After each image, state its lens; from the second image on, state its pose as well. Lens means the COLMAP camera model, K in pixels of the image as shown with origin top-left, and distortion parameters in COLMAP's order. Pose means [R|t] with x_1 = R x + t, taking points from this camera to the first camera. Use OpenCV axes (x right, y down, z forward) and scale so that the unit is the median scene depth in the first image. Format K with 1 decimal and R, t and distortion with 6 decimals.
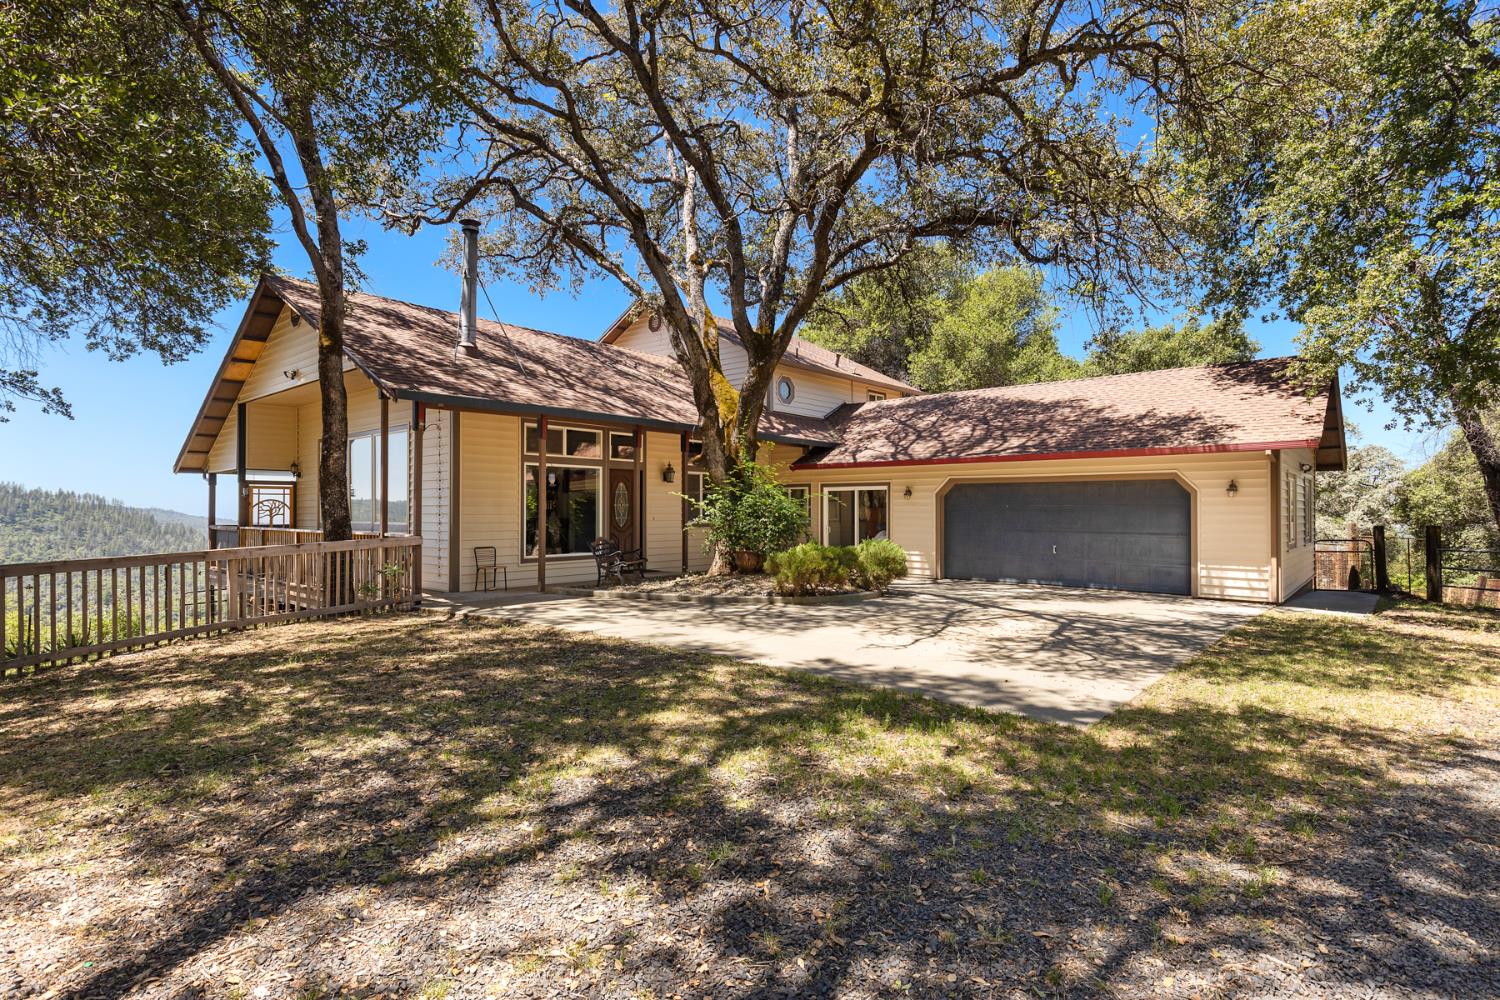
lens RADIAL K [[753.1, 0, 749.6], [0, 753.1, 506.8], [0, 0, 1]] dist [0.000239, 0.000049]
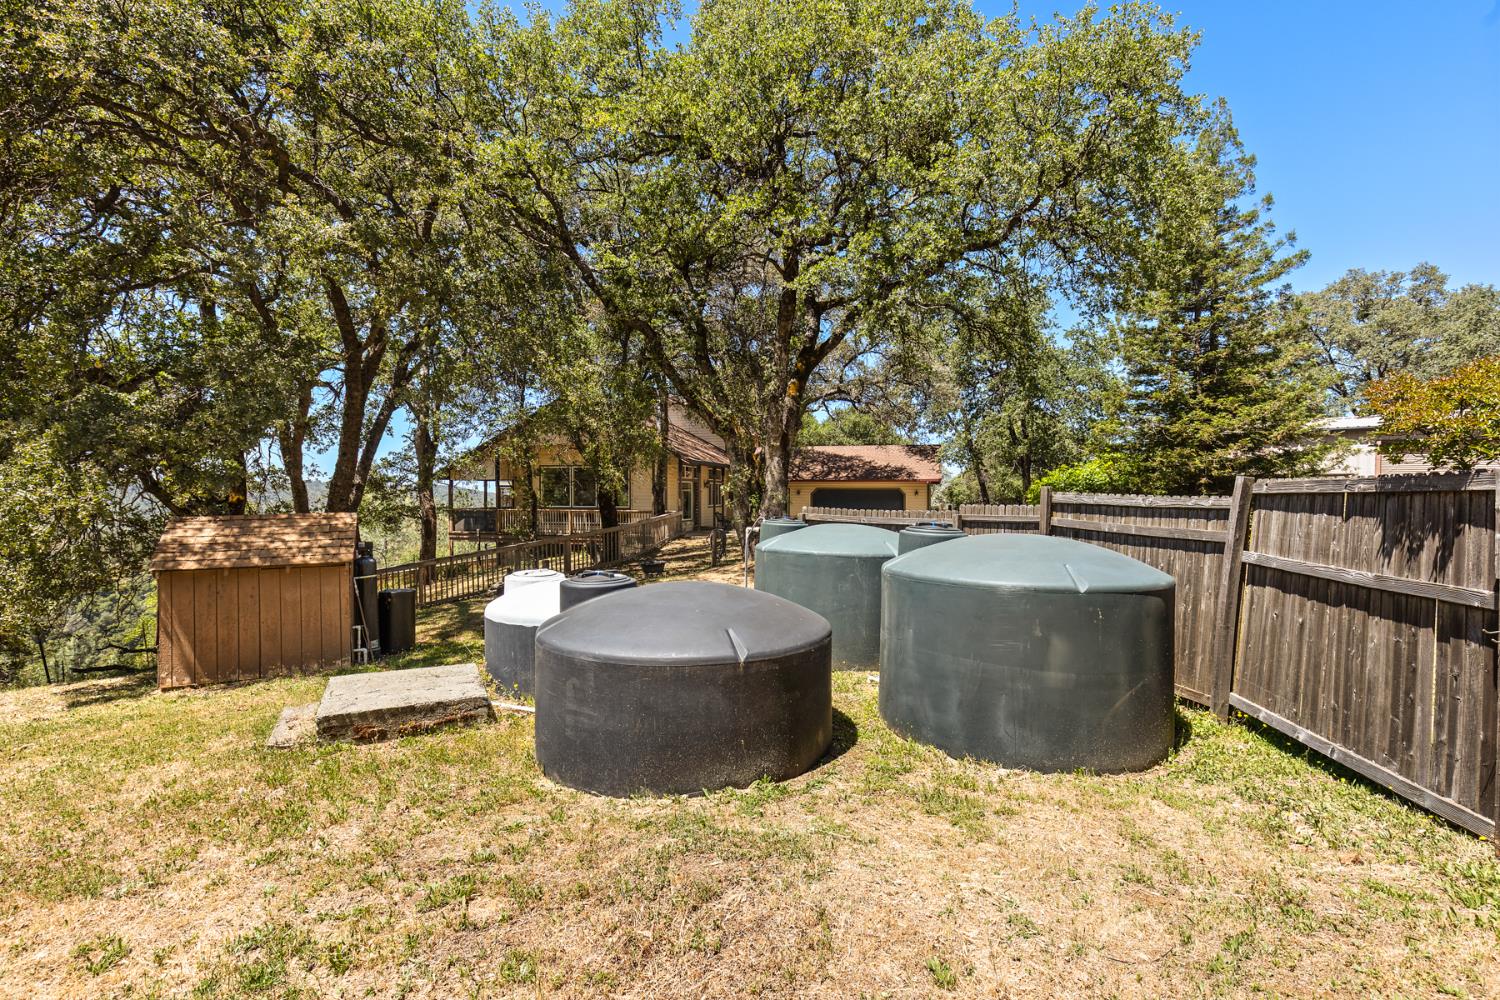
lens RADIAL K [[691.2, 0, 749.9], [0, 691.2, 498.4], [0, 0, 1]] dist [-0.000006, 0.000001]
pose [[0.904211, 0.001069, 0.427085, -0.895707], [-0.004918, 0.999957, 0.007909, -0.017621], [-0.427058, -0.009251, 0.904177, -0.954226]]
